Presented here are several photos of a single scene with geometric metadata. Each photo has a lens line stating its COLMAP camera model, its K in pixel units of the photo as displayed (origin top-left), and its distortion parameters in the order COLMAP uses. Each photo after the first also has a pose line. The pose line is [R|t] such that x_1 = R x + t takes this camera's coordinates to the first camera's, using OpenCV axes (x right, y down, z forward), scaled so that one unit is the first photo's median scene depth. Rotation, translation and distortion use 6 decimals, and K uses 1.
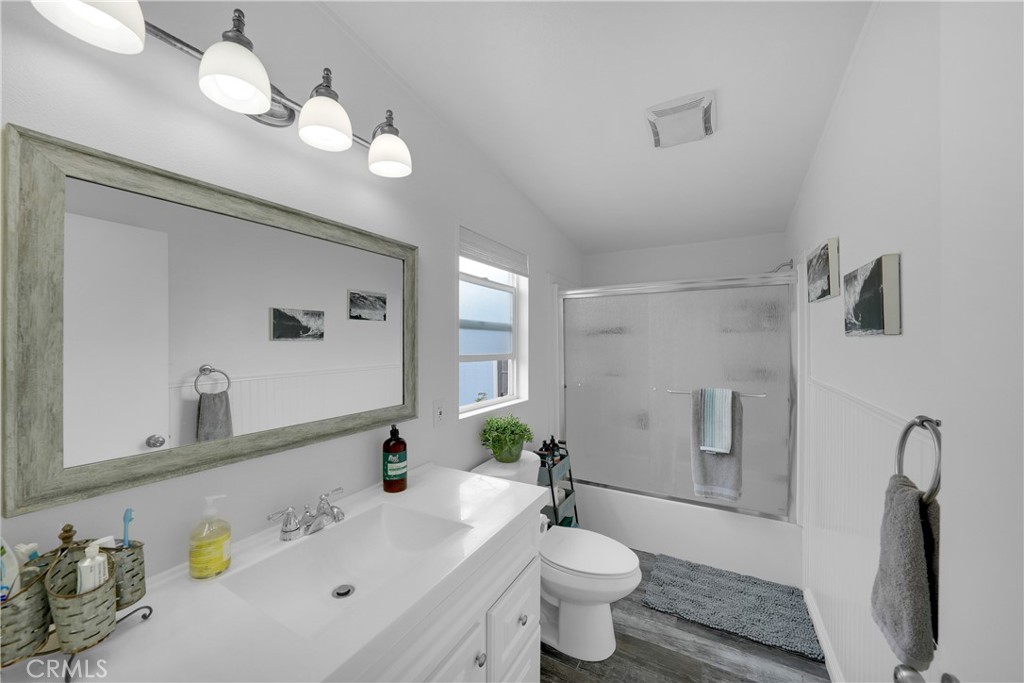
lens RADIAL K [[366.0, 0, 514.9], [0, 366.0, 340.6], [0, 0, 1]] dist [-0.025223, 0.006309]
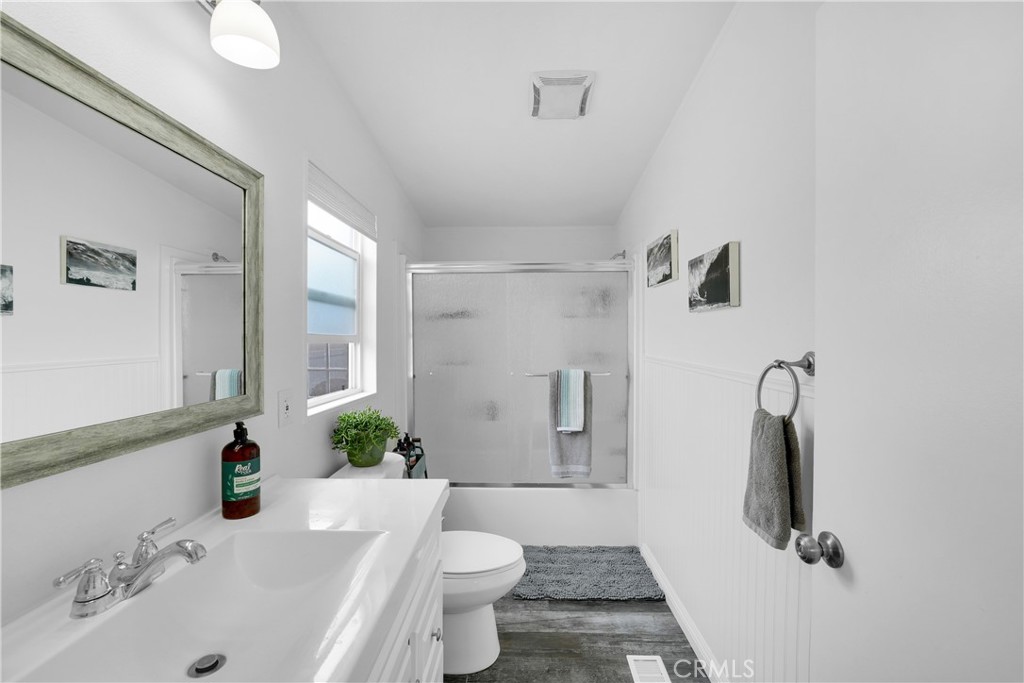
lens RADIAL K [[421.1, 0, 510.9], [0, 421.1, 337.8], [0, 0, 1]] dist [-0.017540, 0.004009]
pose [[0.886683, -0.002211, 0.462373, -0.183386], [0.000805, 0.999994, 0.003238, 0.051814], [-0.462378, -0.002498, 0.886679, 0.039192]]
